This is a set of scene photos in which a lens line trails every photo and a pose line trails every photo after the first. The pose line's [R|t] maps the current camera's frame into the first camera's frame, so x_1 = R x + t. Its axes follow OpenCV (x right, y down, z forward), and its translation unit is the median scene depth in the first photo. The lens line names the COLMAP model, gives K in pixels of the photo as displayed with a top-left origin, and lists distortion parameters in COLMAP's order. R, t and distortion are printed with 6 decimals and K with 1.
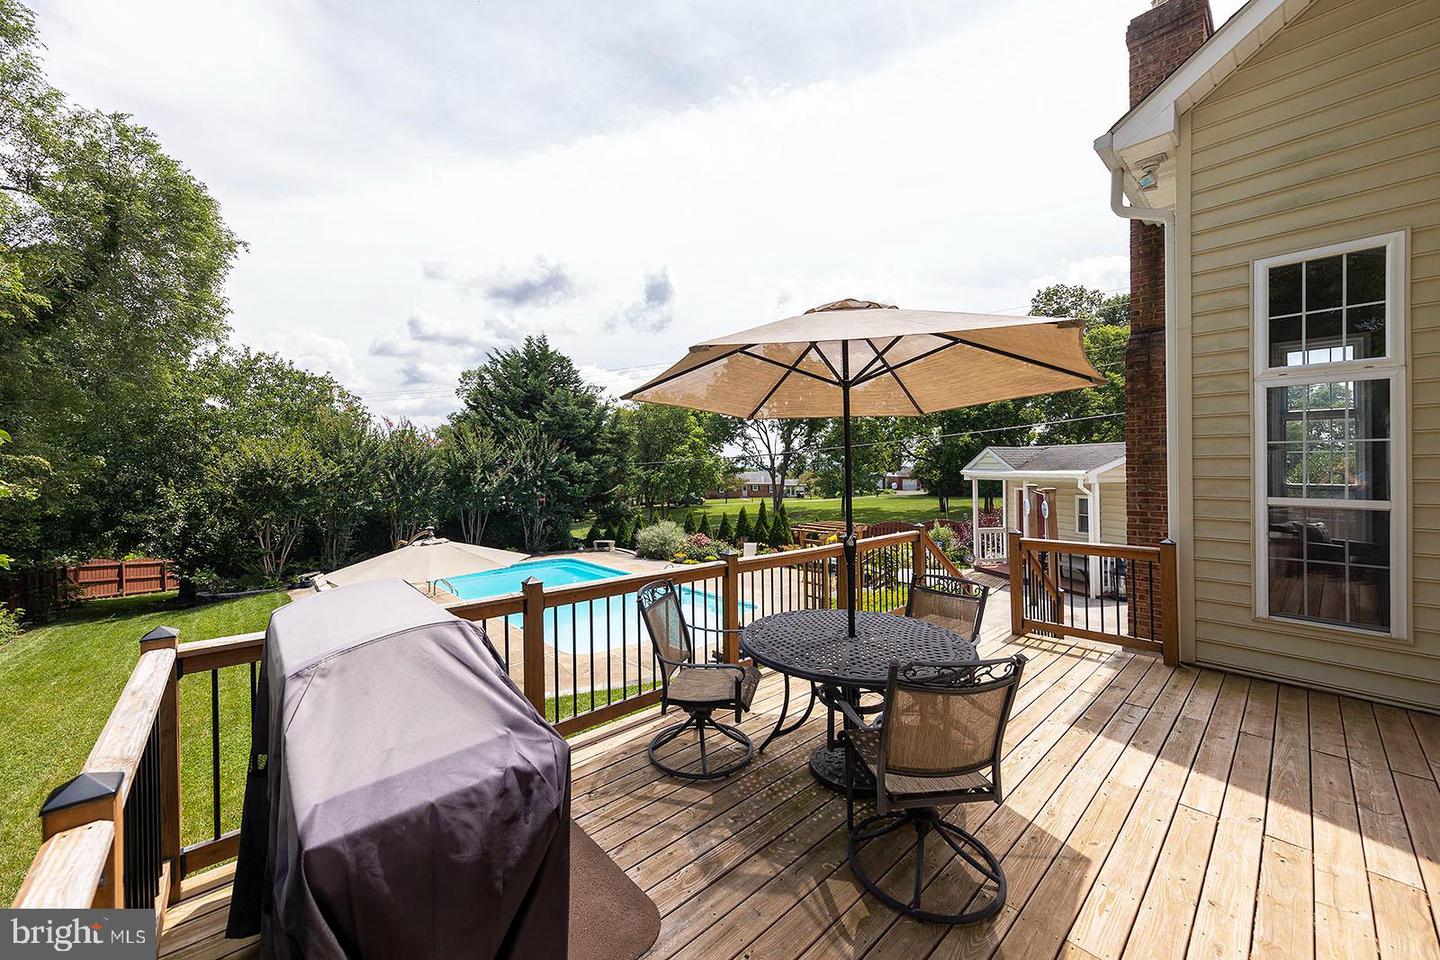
lens RADIAL K [[532.8, 0, 713.6], [0, 532.8, 459.8], [0, 0, 1]] dist [0.011559, -0.000163]
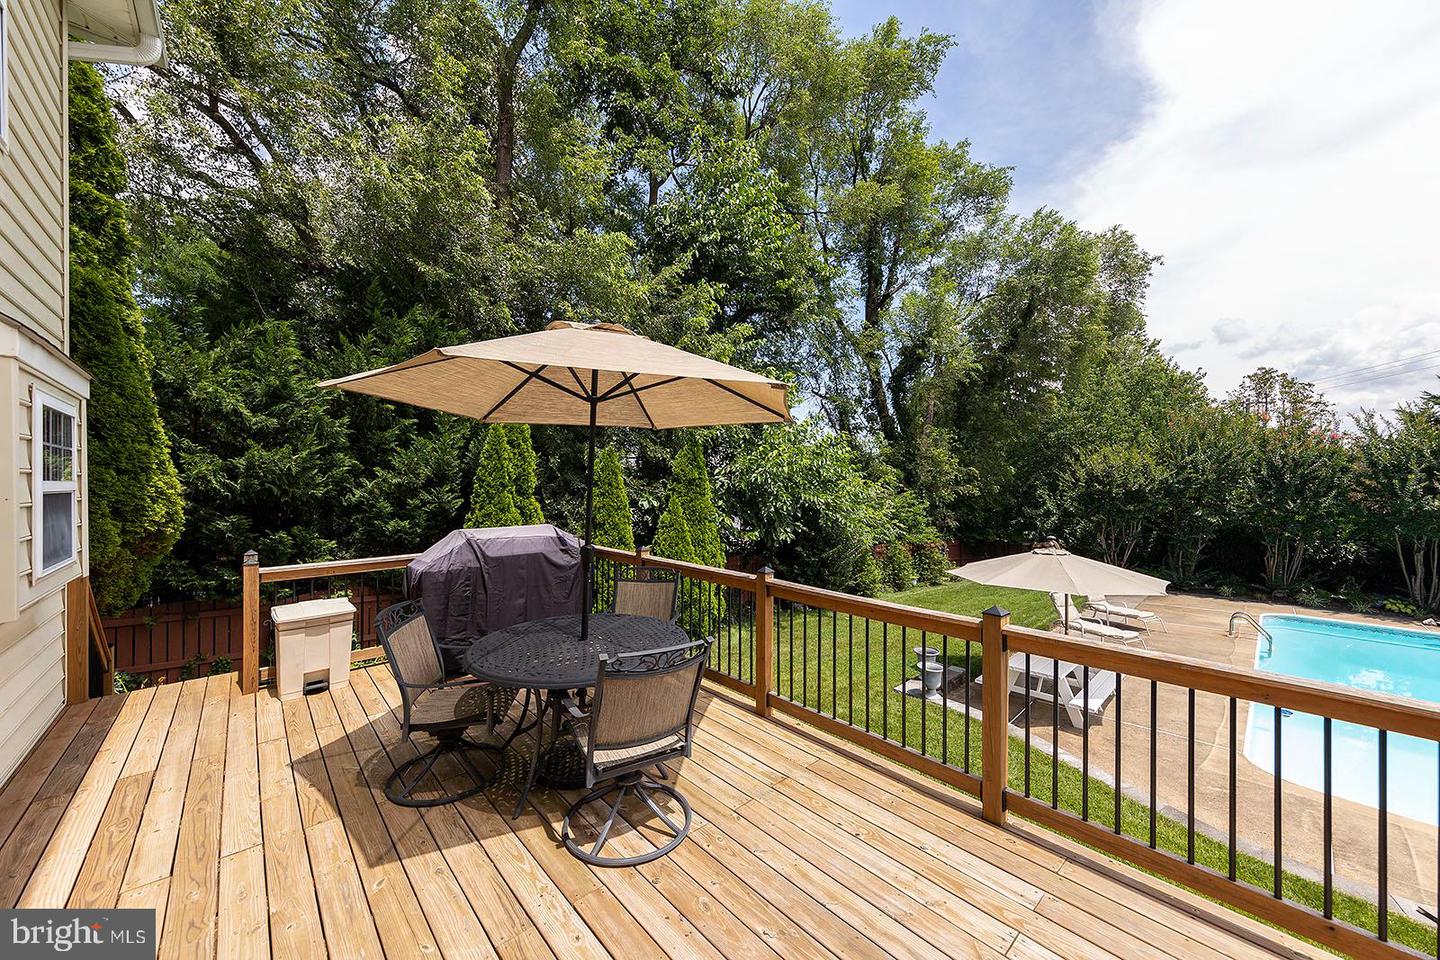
lens RADIAL K [[524.4, 0, 719.9], [0, 524.4, 491.8], [0, 0, 1]] dist [0.007276, -0.000372]
pose [[0.006145, 0.027403, -0.999606, 0.135583], [0.024148, 0.999329, 0.027544, 0.001512], [0.999690, -0.024308, 0.005480, 0.134795]]
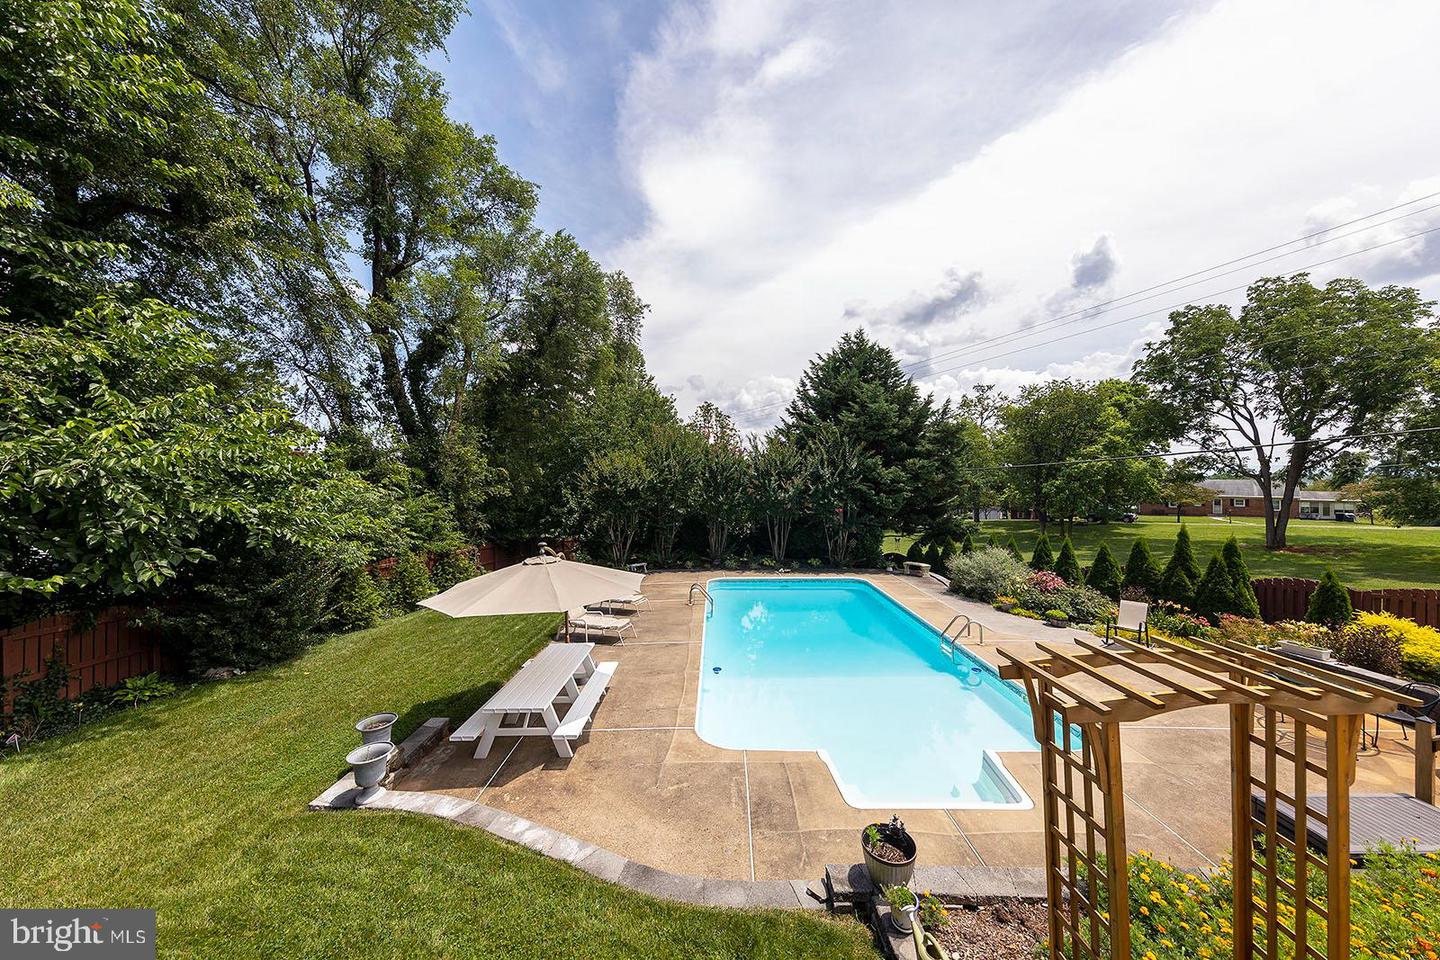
lens RADIAL K [[489.5, 0, 715.6], [0, 489.5, 478.0], [0, 0, 1]] dist [0.010806, 0.000005]
pose [[0.729707, 0.000657, -0.683759, 0.072028], [0.013767, 0.999783, 0.015652, 0.004007], [0.683621, -0.020834, 0.729540, 0.206165]]
